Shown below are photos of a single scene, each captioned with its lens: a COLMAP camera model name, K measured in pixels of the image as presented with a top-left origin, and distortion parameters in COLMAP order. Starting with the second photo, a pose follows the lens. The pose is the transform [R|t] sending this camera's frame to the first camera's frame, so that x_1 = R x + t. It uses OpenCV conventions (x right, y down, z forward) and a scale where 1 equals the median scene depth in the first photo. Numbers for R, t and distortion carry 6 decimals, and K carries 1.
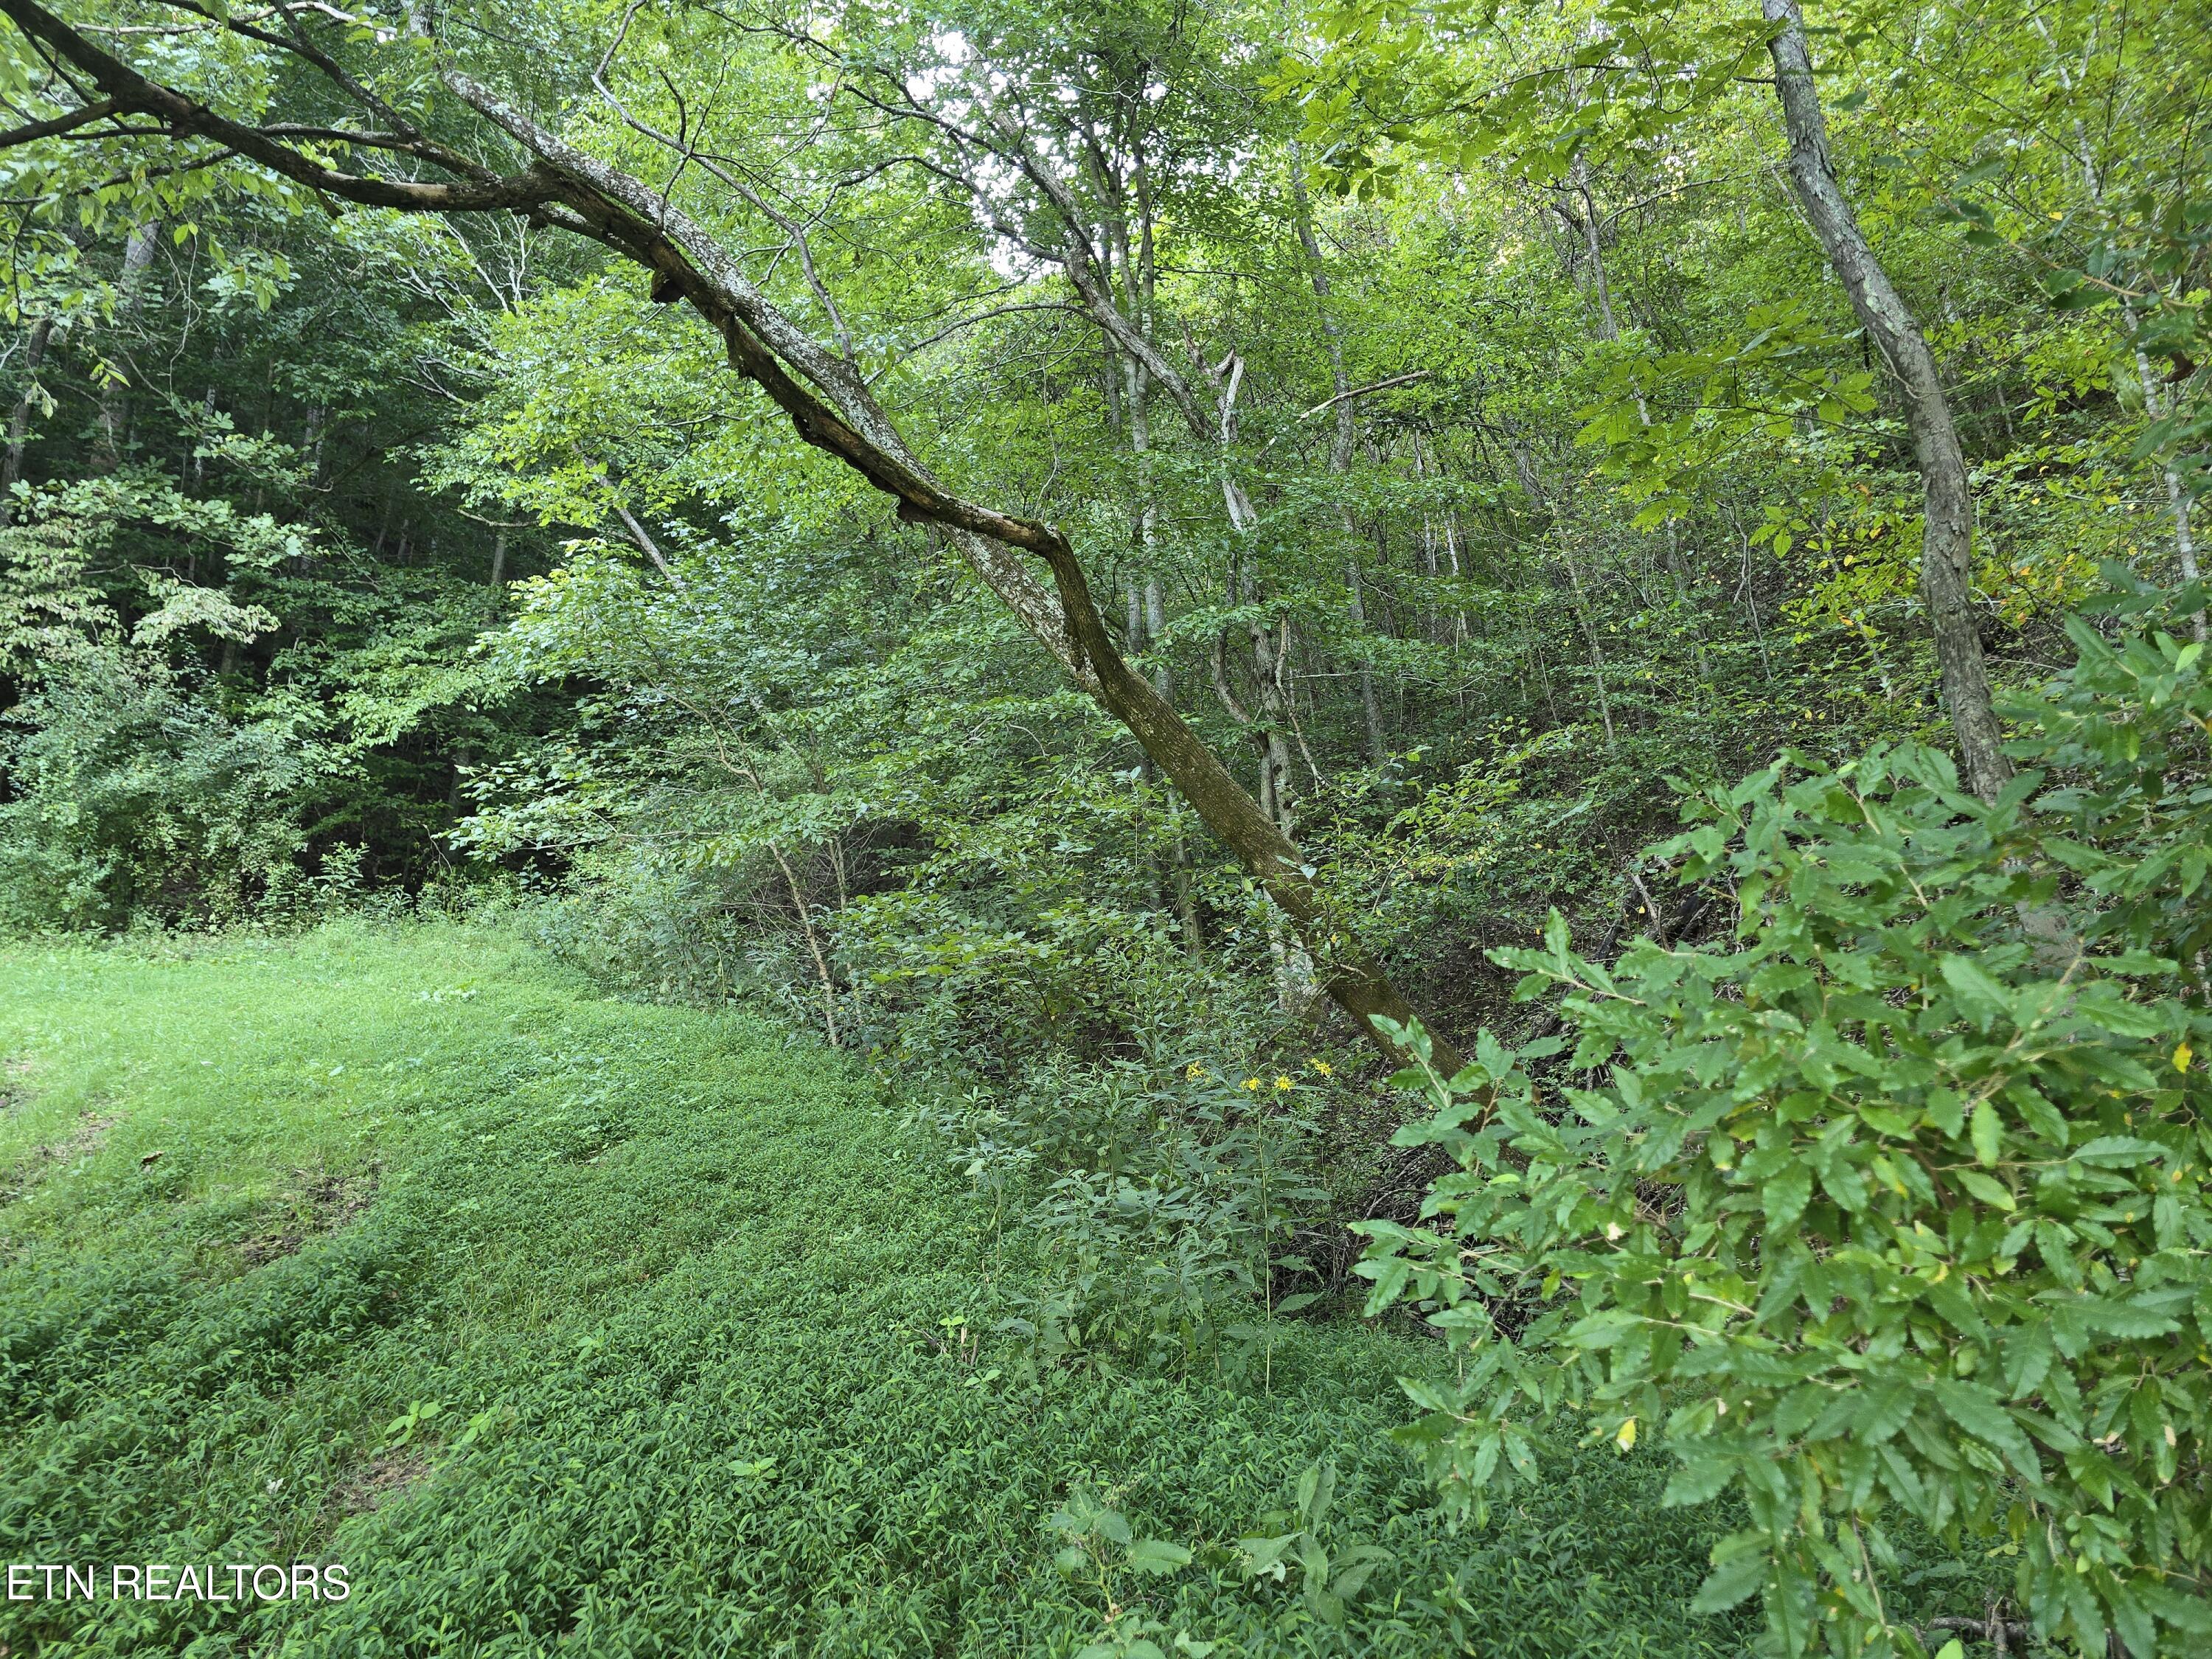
lens RADIAL K [[1469.4, 0, 1106.0], [0, 1469.4, 829.5], [0, 0, 1]] dist [0.095512, -0.094243]
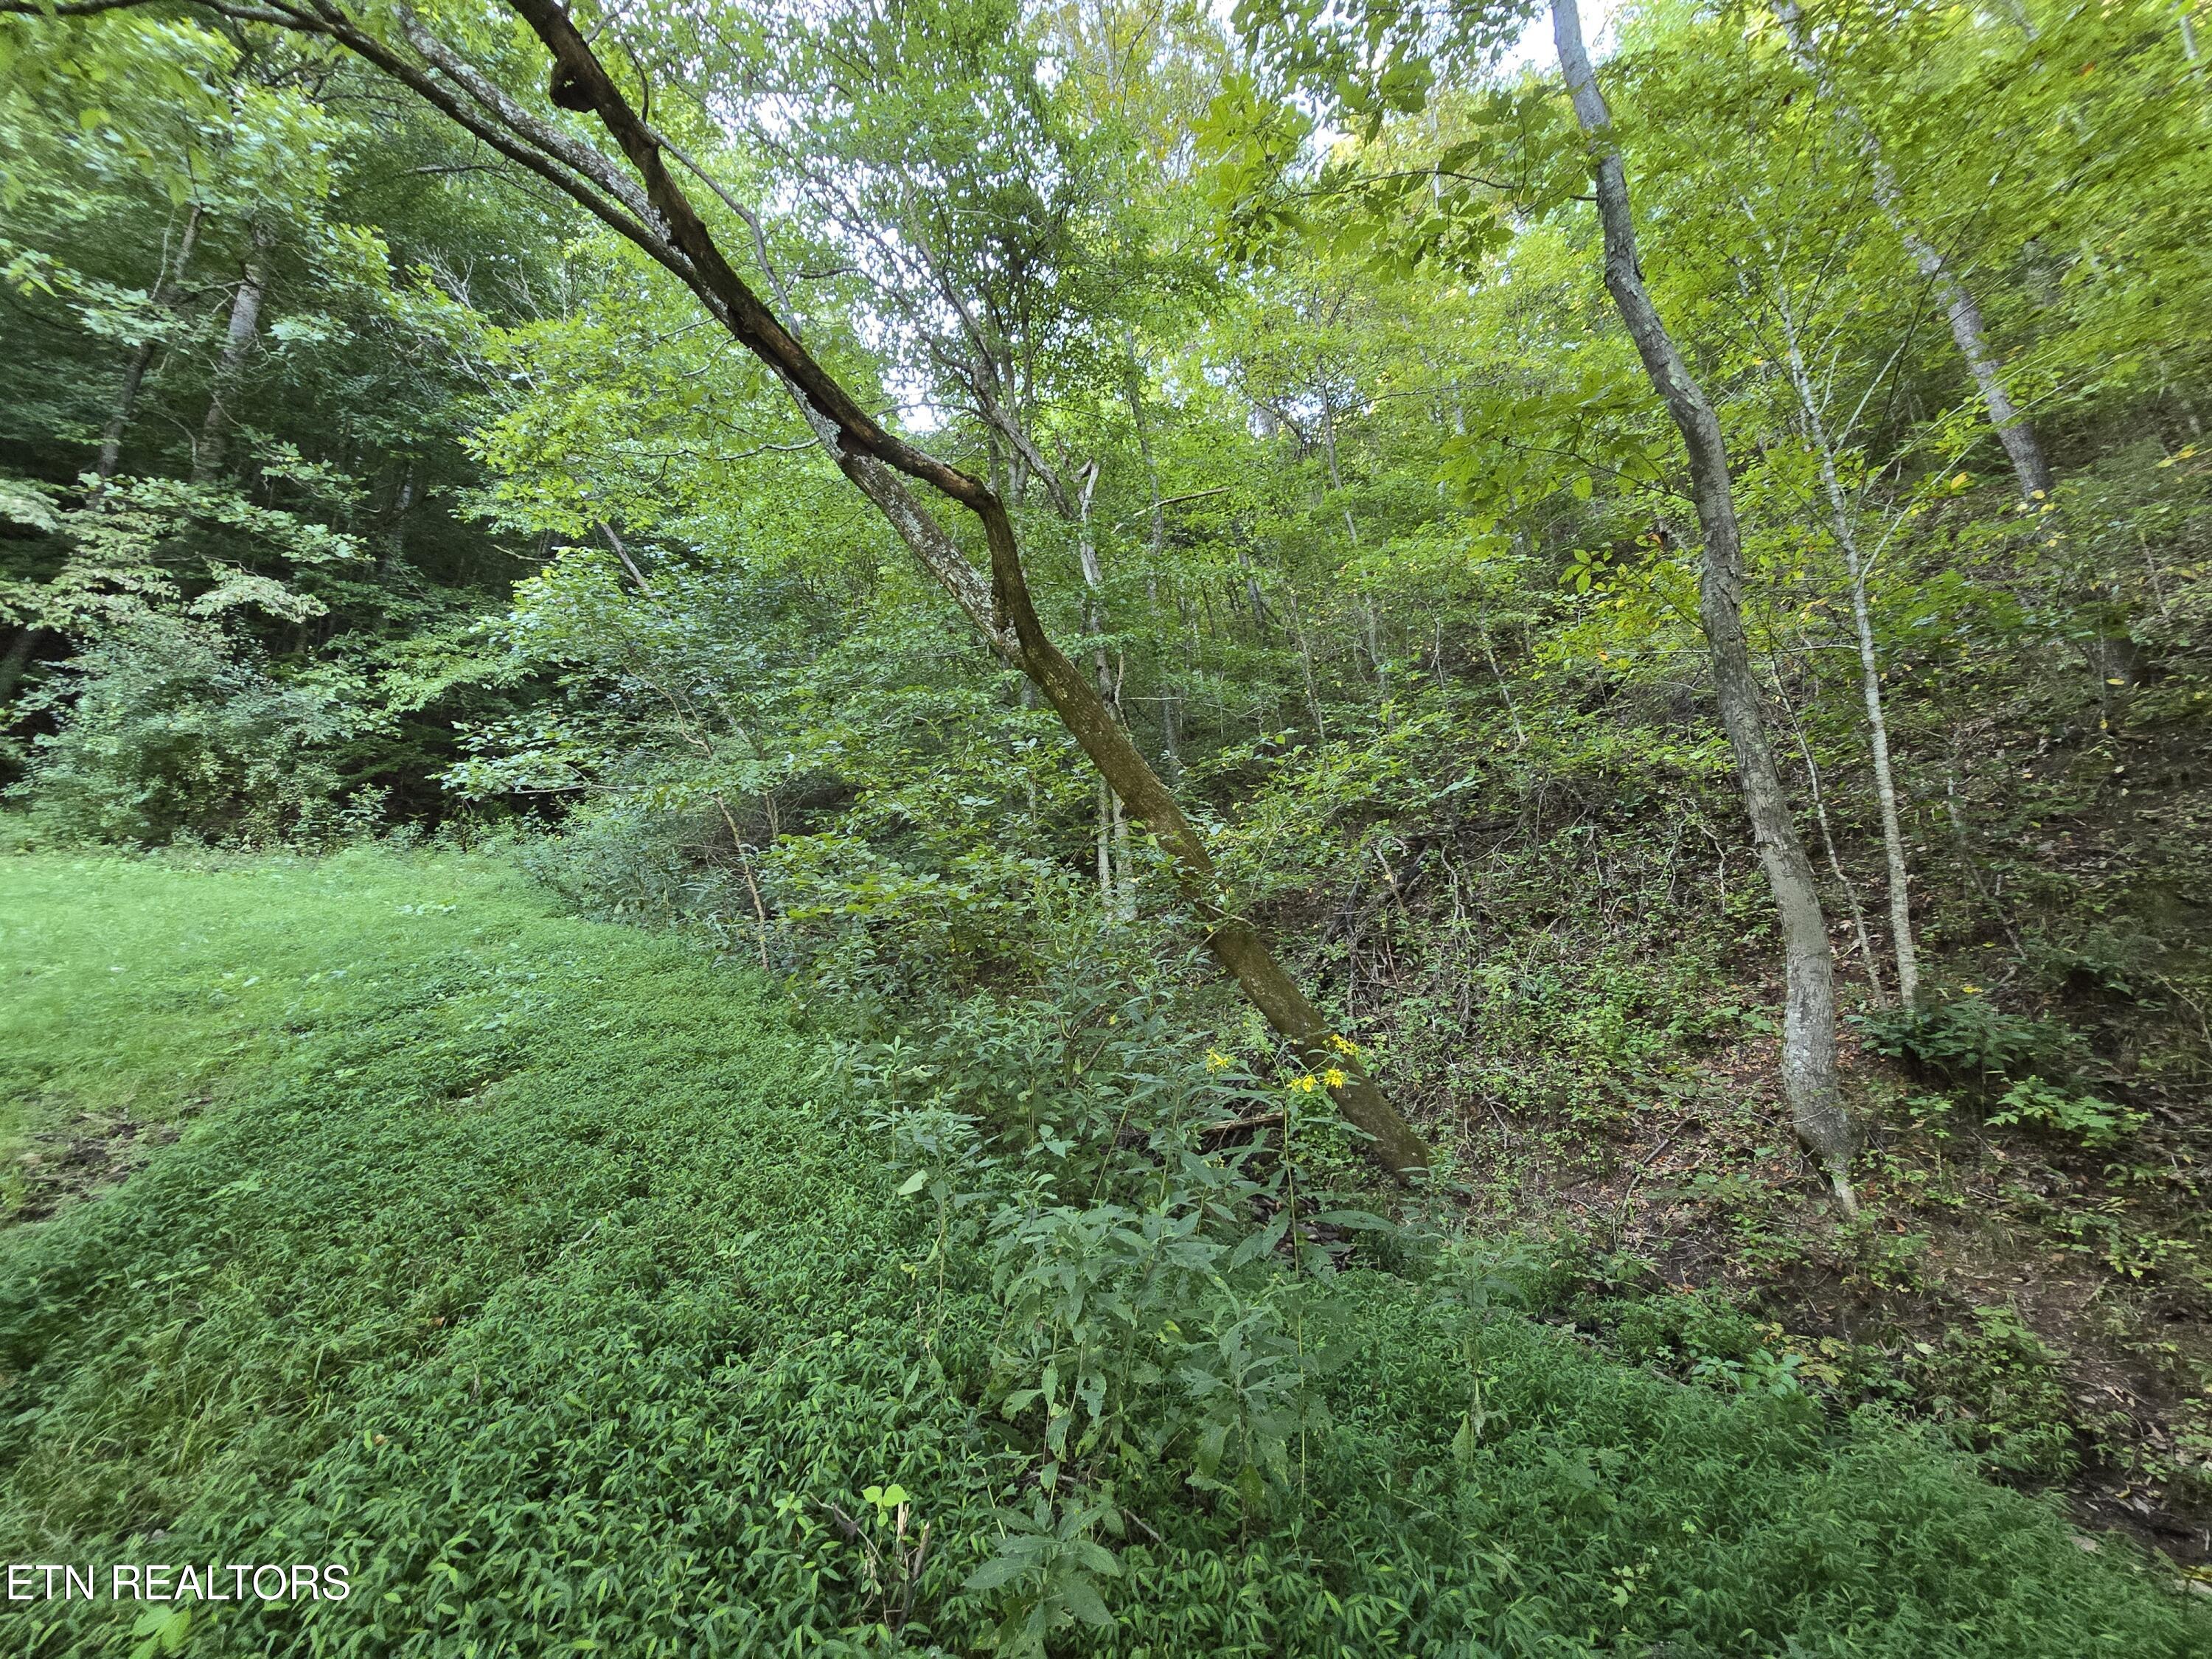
lens RADIAL K [[894.8, 0, 1101.2], [0, 894.8, 838.0], [0, 0, 1]] dist [-0.004091, -0.000131]
pose [[0.985685, 0.045019, 0.162476, -0.021858], [-0.048073, 0.998732, 0.014914, 0.013141], [-0.161599, -0.022511, 0.986600, 0.158099]]
